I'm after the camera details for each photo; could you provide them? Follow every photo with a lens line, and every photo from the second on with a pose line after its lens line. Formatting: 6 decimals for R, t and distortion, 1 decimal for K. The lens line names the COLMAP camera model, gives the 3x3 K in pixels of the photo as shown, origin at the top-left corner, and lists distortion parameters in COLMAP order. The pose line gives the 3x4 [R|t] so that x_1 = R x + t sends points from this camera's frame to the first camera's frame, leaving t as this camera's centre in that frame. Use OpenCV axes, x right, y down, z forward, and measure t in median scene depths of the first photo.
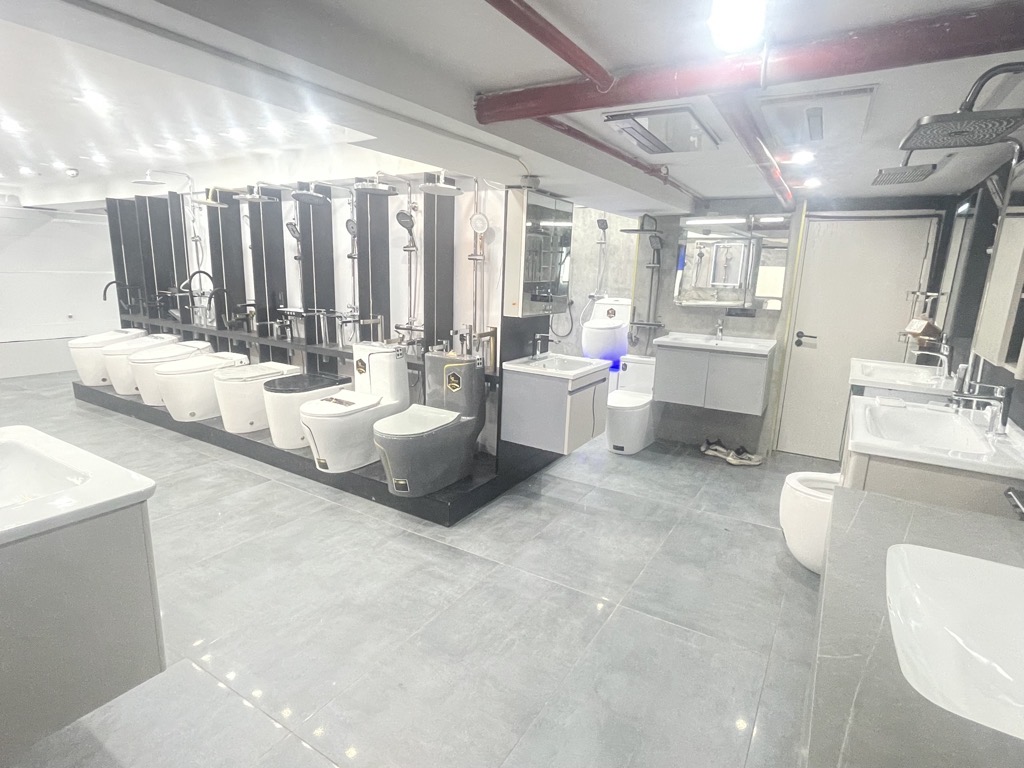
lens RADIAL K [[528.3, 0, 512.0], [0, 528.3, 384.0], [0, 0, 1]] dist [0.000371, 0.000560]
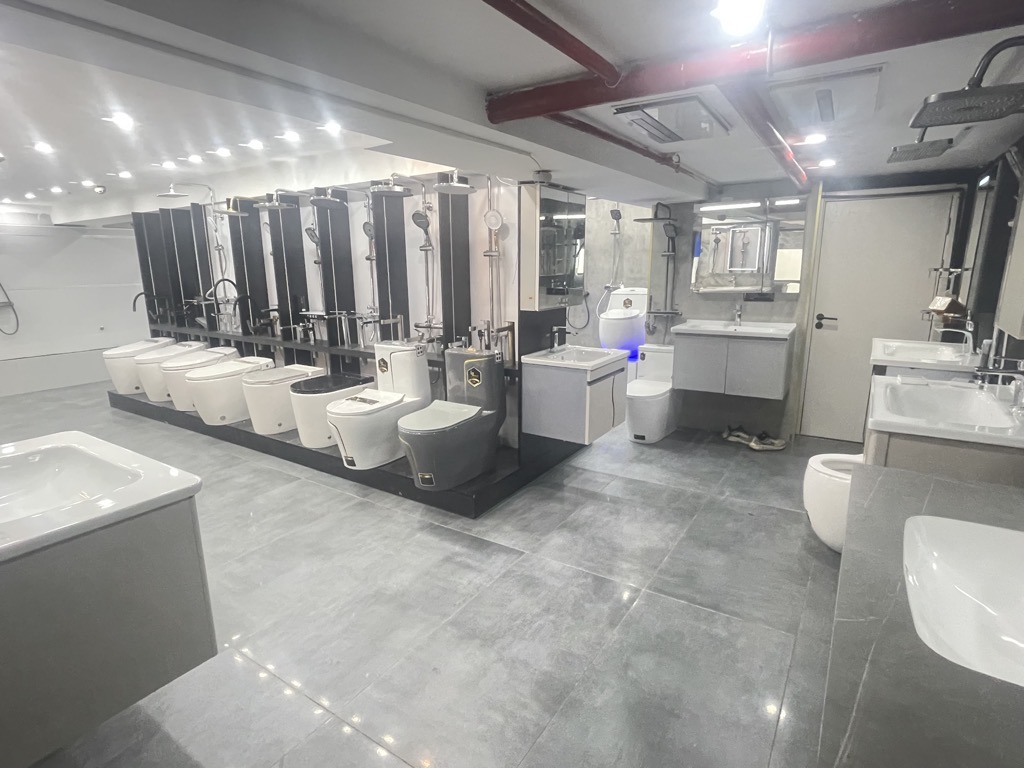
lens RADIAL K [[530.3, 0, 508.5], [0, 530.3, 383.7], [0, 0, 1]] dist [0.000304, 0.000154]
pose [[0.998532, -0.035375, -0.041029, -0.002336], [0.035705, 0.999336, 0.007324, 0.003732], [0.040743, -0.008778, 0.999131, -0.019255]]
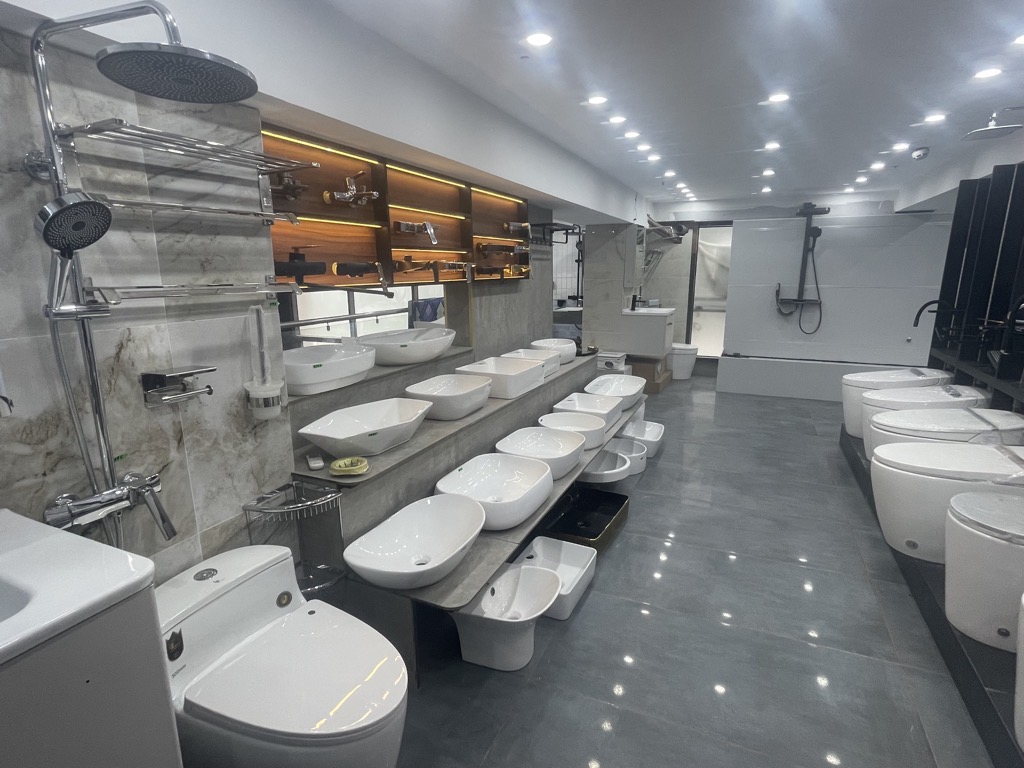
lens RADIAL K [[530.3, 0, 508.5], [0, 530.3, 383.7], [0, 0, 1]] dist [0.000304, 0.000154]
pose [[0.110391, 0.184662, -0.976583, -0.204127], [-0.208122, 0.965099, 0.158965, -0.157748], [0.971853, 0.185700, 0.144971, 0.701144]]
